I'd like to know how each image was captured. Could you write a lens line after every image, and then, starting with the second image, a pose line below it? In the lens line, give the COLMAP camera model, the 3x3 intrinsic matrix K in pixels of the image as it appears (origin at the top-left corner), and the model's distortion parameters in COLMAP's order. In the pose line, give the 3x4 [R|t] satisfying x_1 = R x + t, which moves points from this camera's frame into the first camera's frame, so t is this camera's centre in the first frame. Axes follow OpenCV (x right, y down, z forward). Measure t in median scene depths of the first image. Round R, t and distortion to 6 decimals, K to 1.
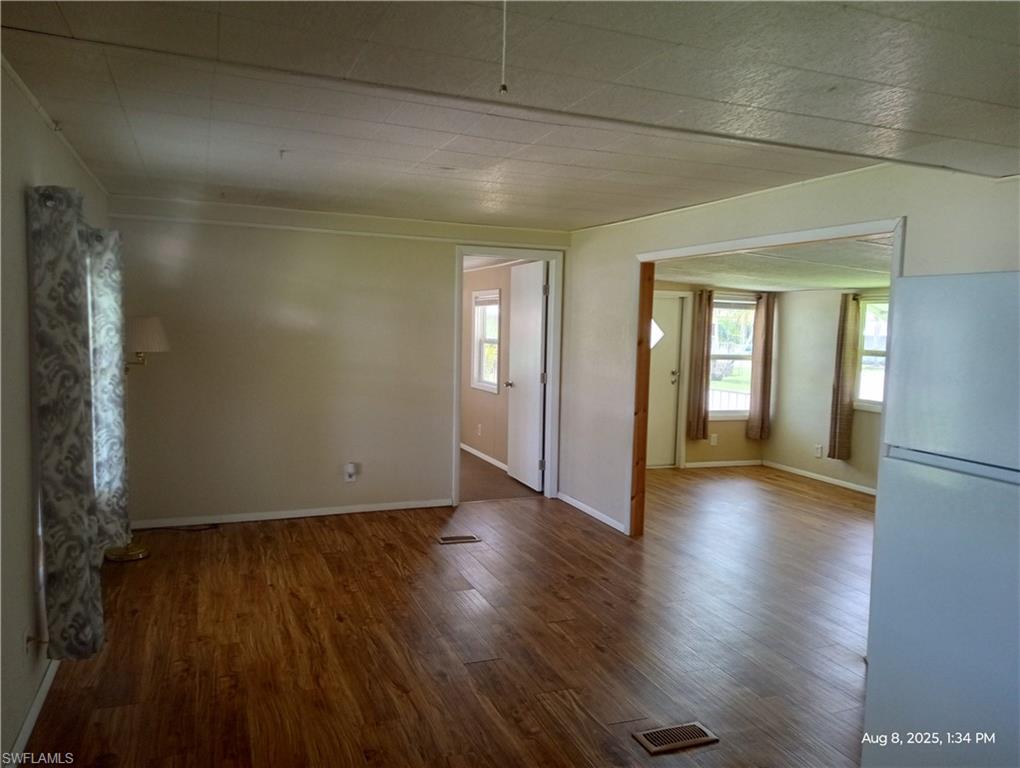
lens RADIAL K [[752.4, 0, 510.0], [0, 752.4, 384.0], [0, 0, 1]] dist [0.059531, -0.073484]
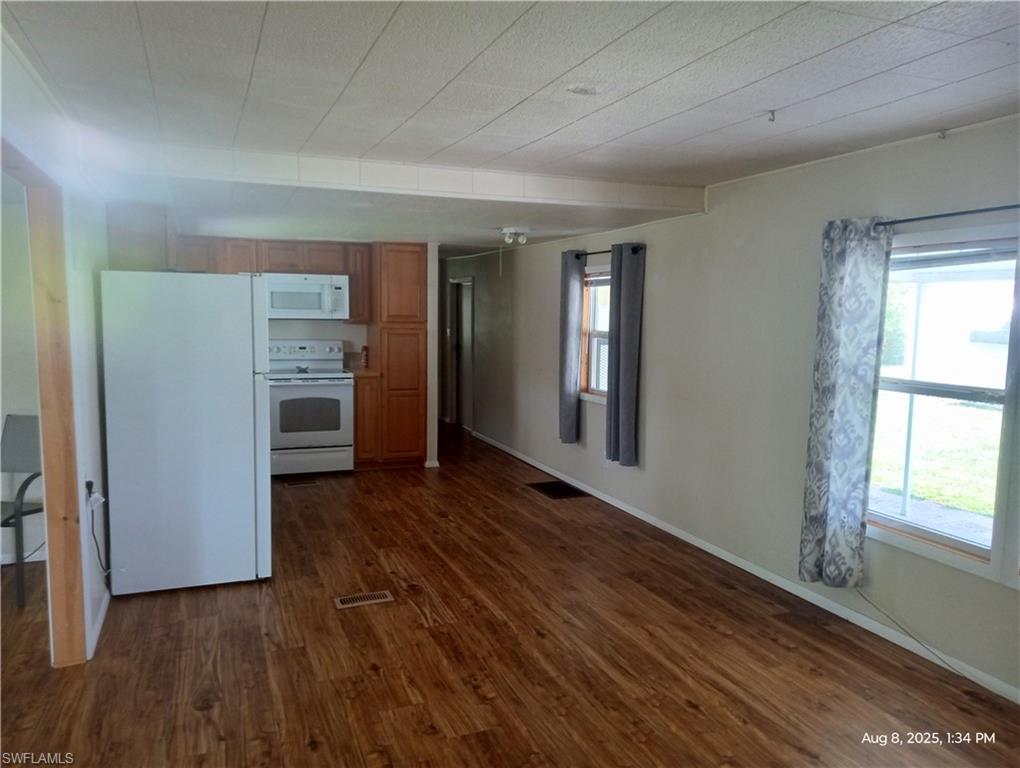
lens RADIAL K [[752.4, 0, 510.0], [0, 752.4, 384.0], [0, 0, 1]] dist [0.059531, -0.073484]
pose [[-0.999248, -0.038462, -0.004891, -0.025563], [-0.038717, 0.983132, 0.178750, -0.161682], [-0.002066, 0.178805, -0.983882, 1.954002]]
